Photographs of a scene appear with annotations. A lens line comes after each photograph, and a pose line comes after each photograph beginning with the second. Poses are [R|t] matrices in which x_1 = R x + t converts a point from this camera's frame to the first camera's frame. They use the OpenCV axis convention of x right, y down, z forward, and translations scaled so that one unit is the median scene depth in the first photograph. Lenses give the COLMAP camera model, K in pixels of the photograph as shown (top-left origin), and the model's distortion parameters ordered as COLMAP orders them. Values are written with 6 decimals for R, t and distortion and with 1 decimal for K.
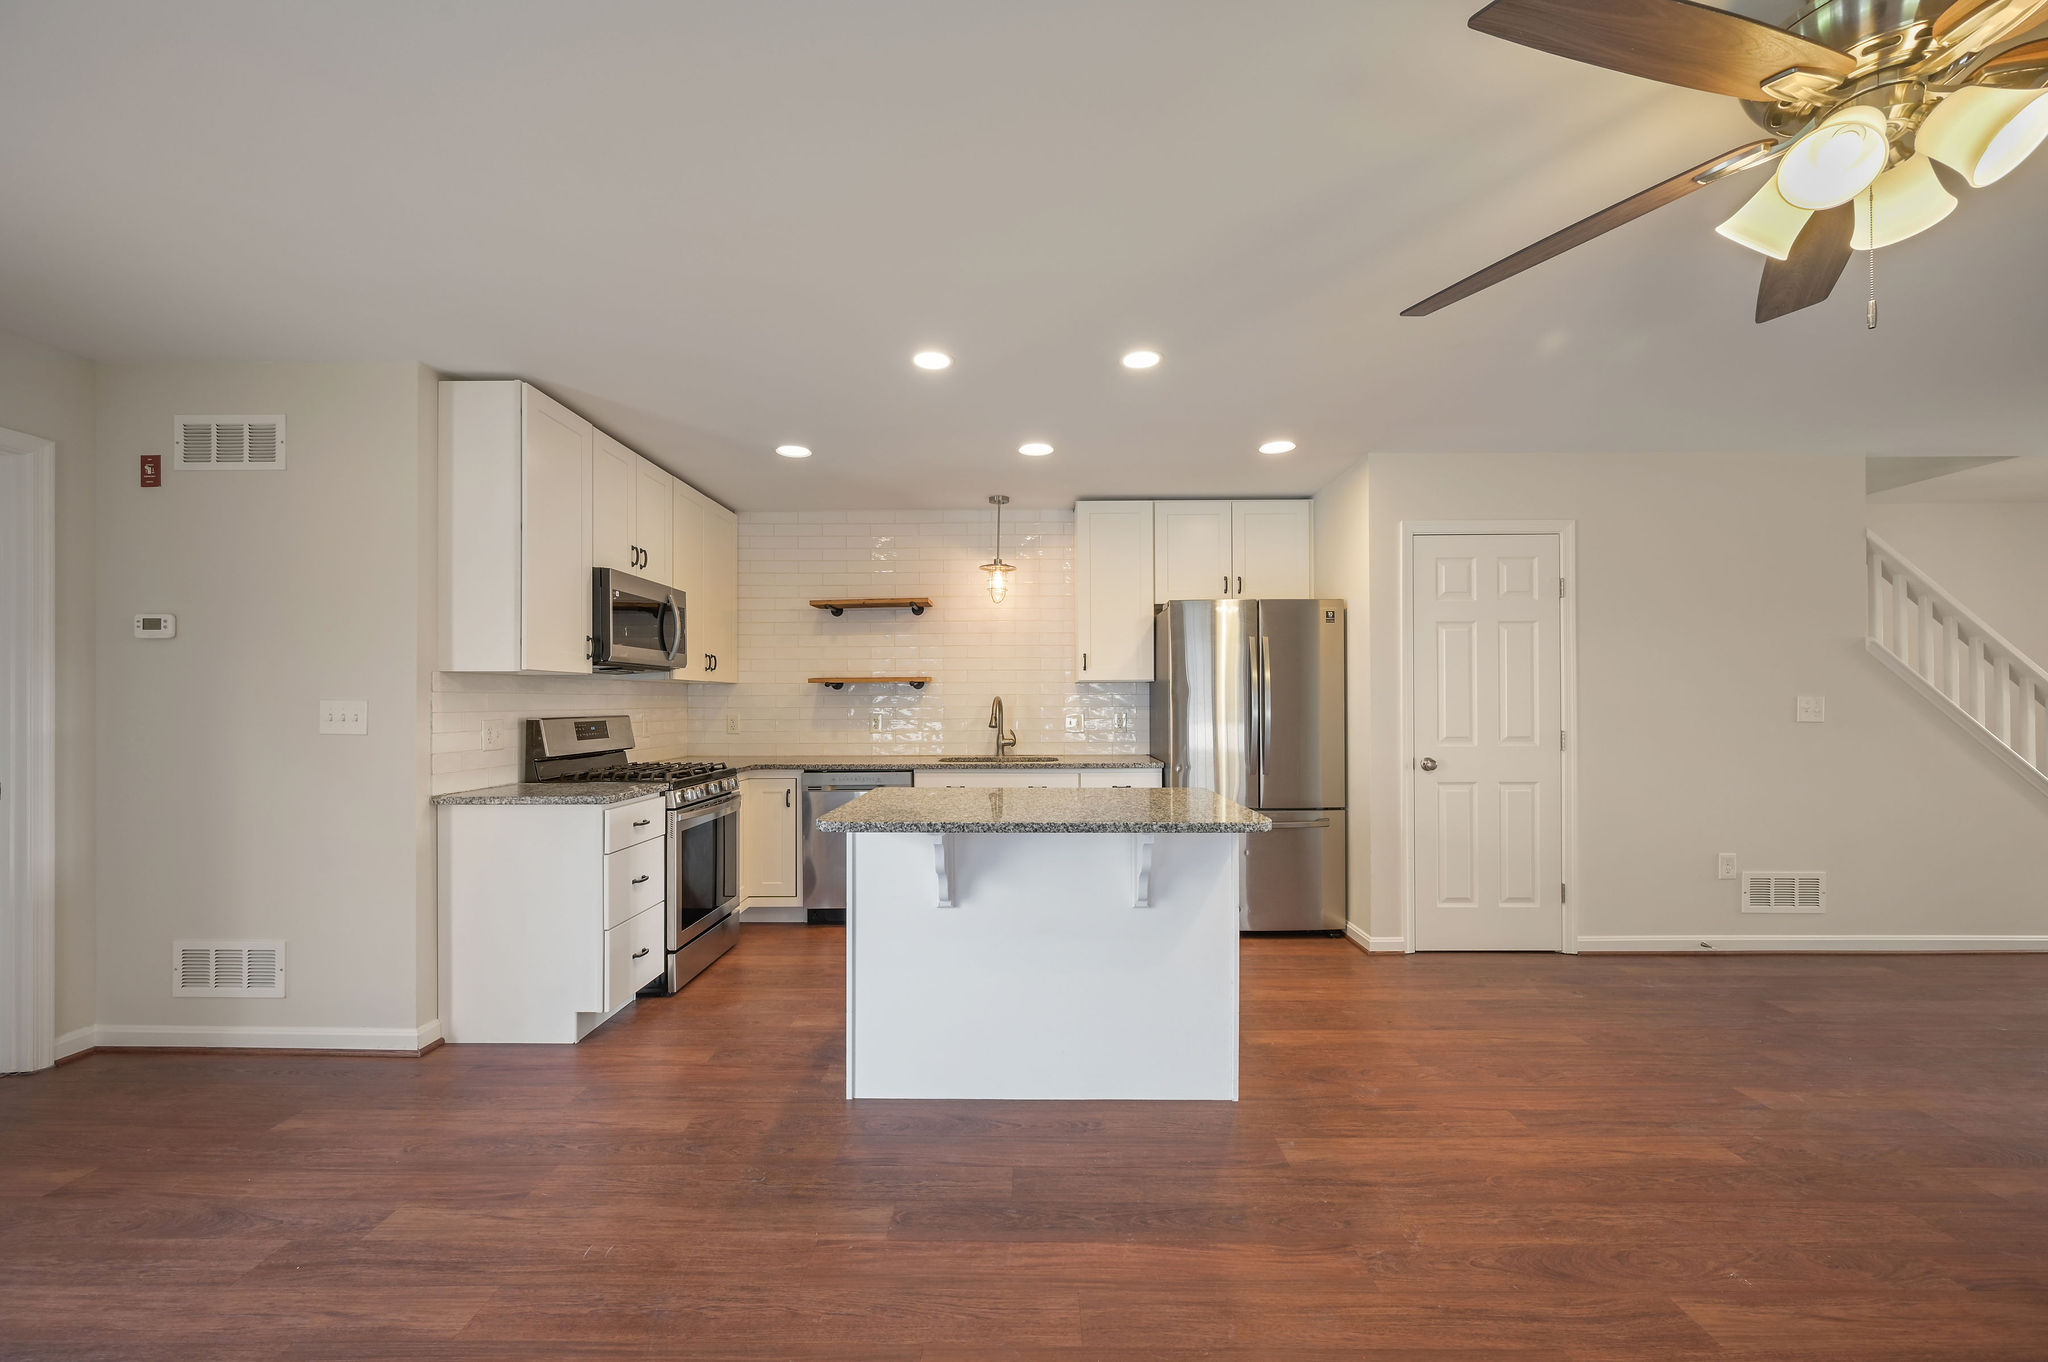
lens RADIAL K [[805.9, 0, 1018.7], [0, 805.9, 700.1], [0, 0, 1]] dist [-0.000777, -0.000168]
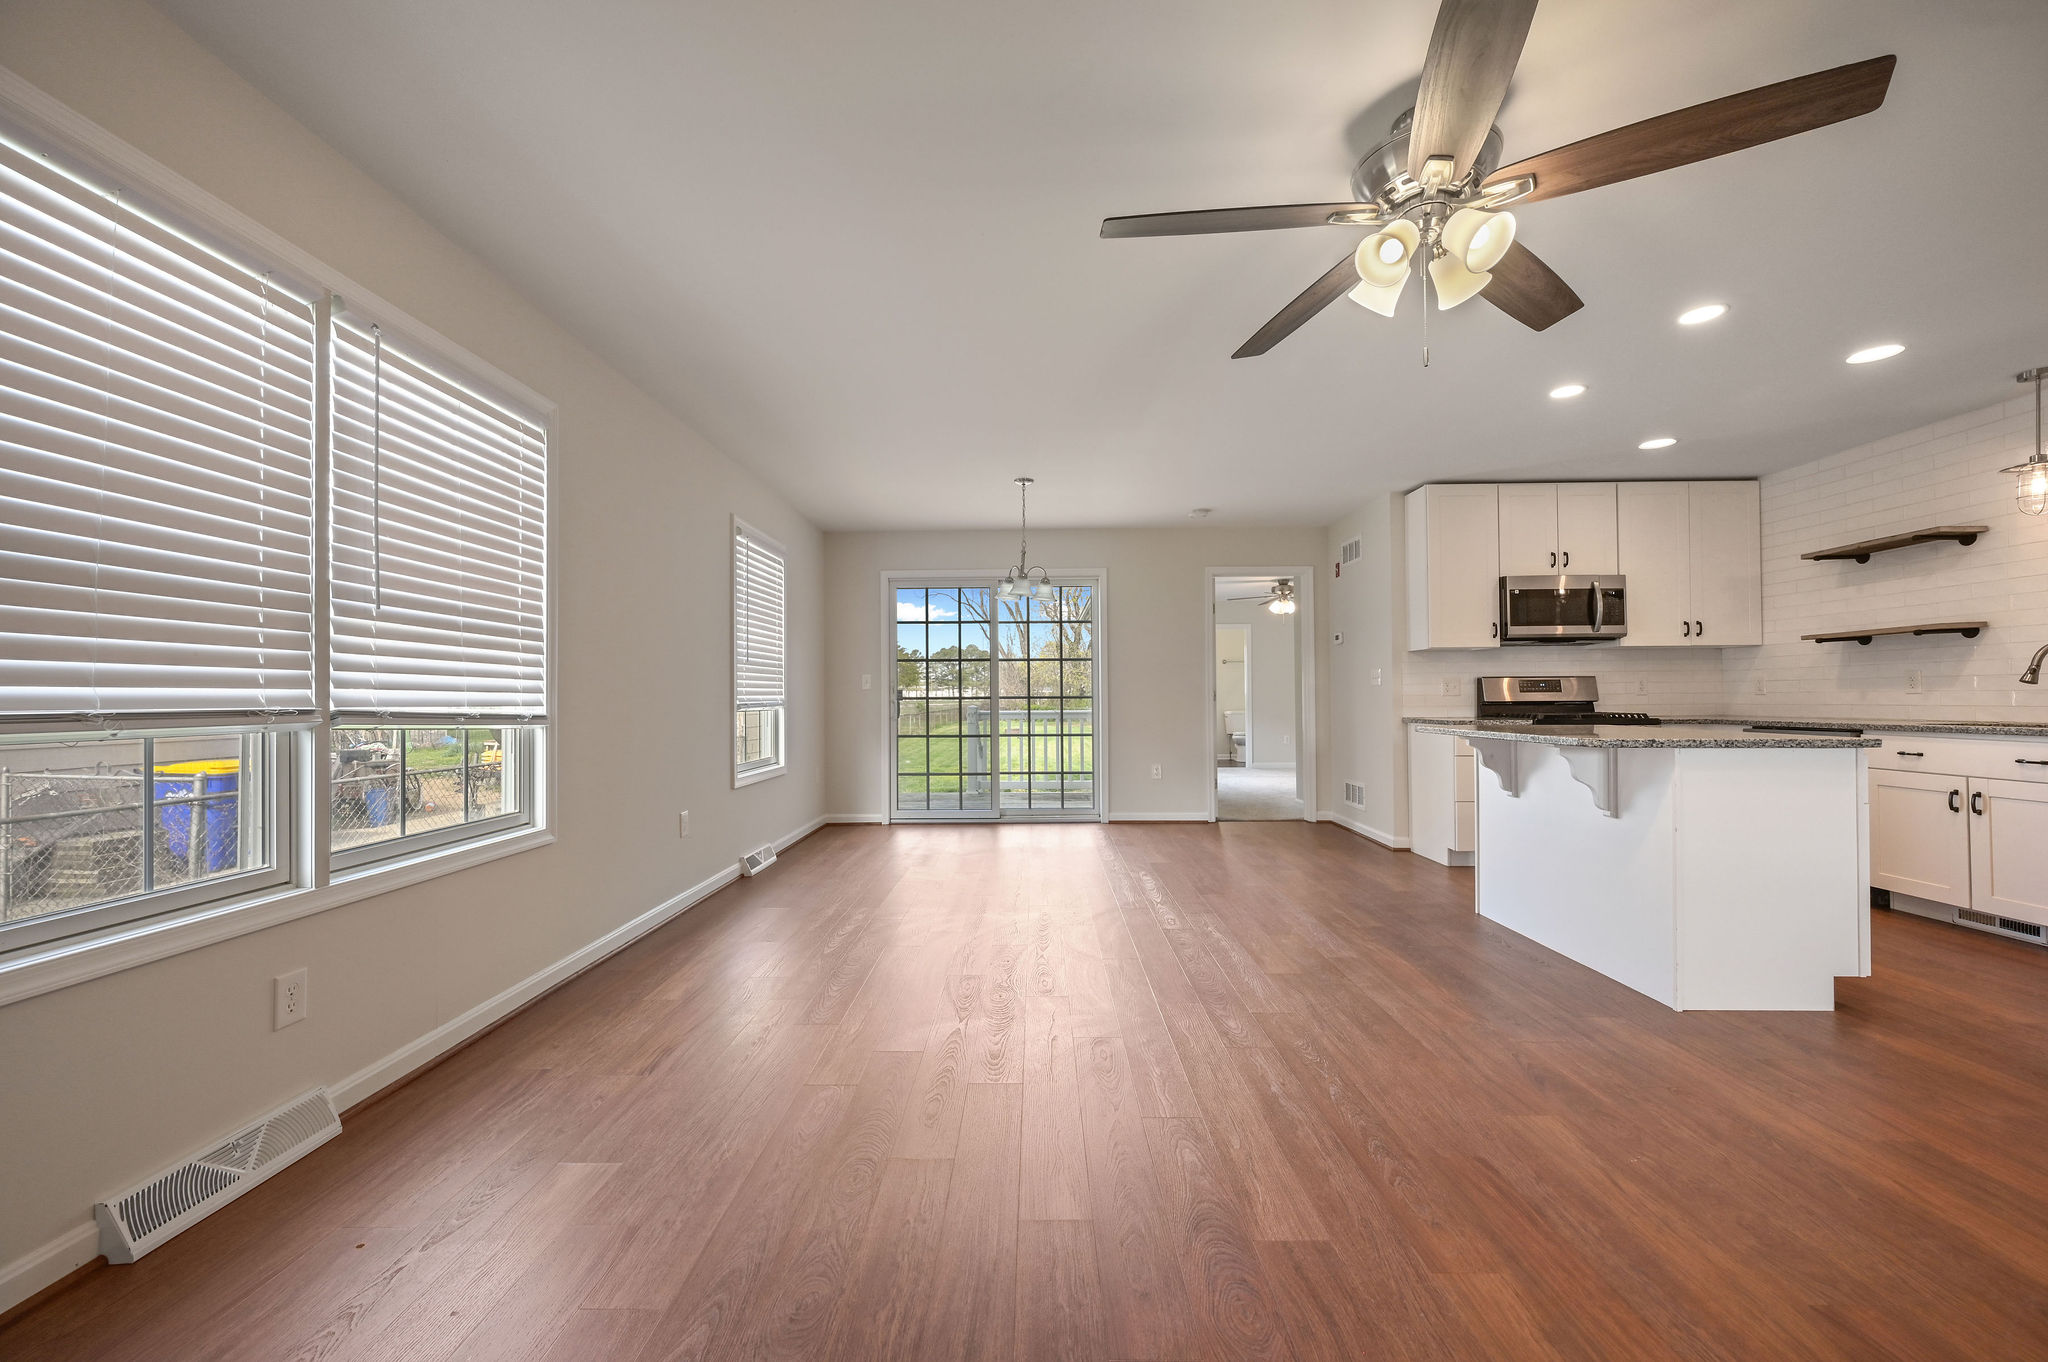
lens RADIAL K [[805.9, 0, 1018.7], [0, 805.9, 700.1], [0, 0, 1]] dist [-0.000777, -0.000168]
pose [[-0.011291, 0.004718, -0.999925, 1.203080], [0.009338, 0.999946, 0.004613, 0.062507], [0.999893, -0.009285, -0.011334, 0.125397]]
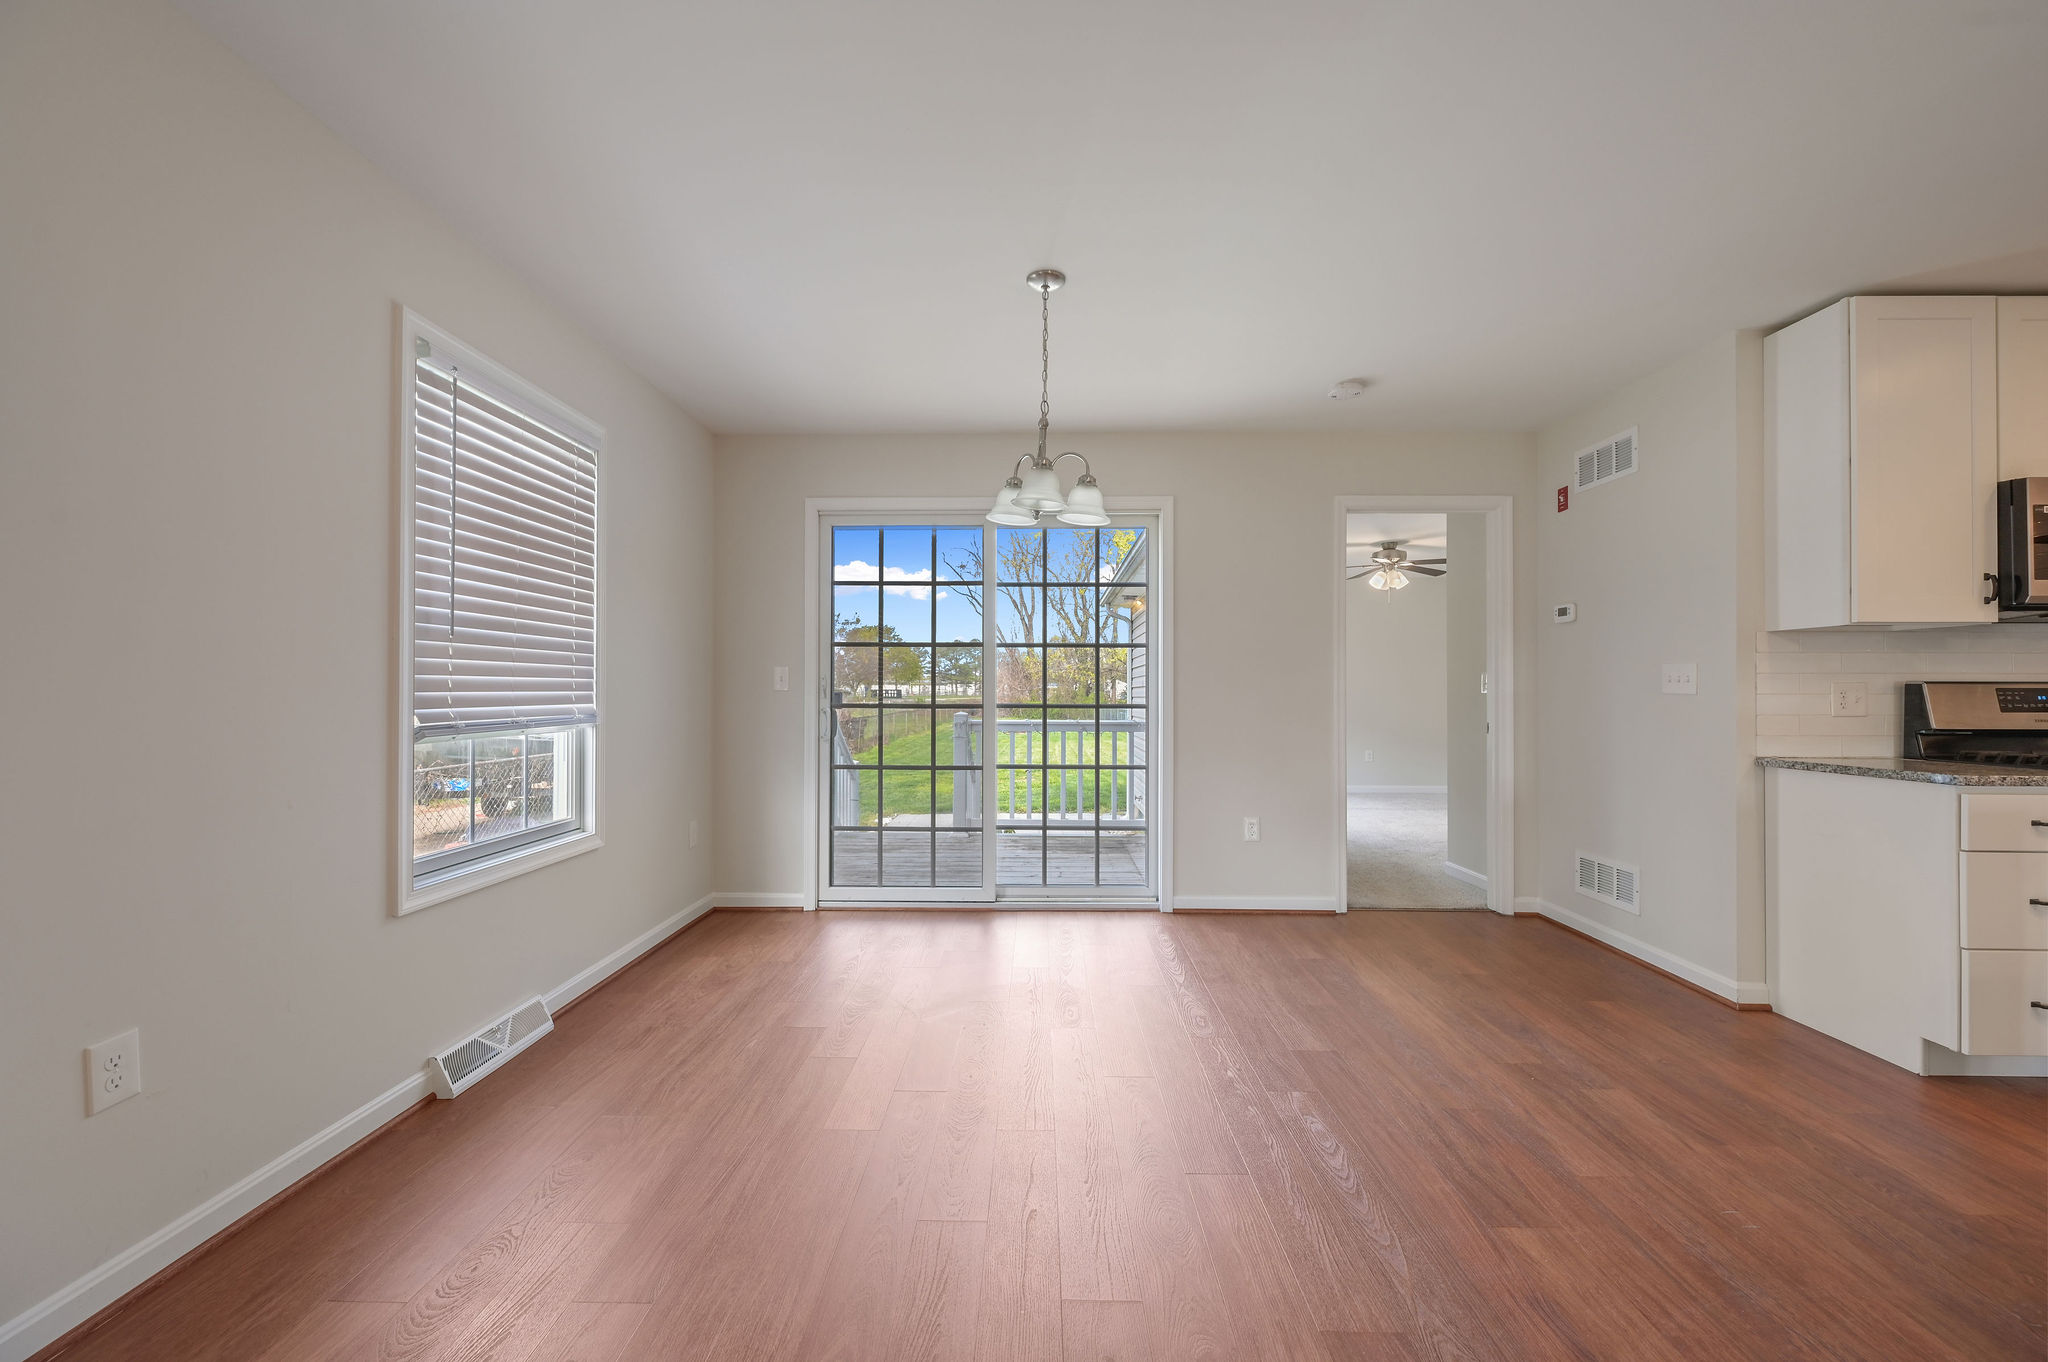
lens RADIAL K [[800.3, 0, 1027.2], [0, 800.3, 691.0], [0, 0, 1]] dist [-0.000483, -0.000030]
pose [[-0.005143, -0.000013, -0.999987, 0.274779], [0.000673, 1.000000, -0.000016, 0.037859], [0.999987, -0.000673, -0.005143, 0.104233]]
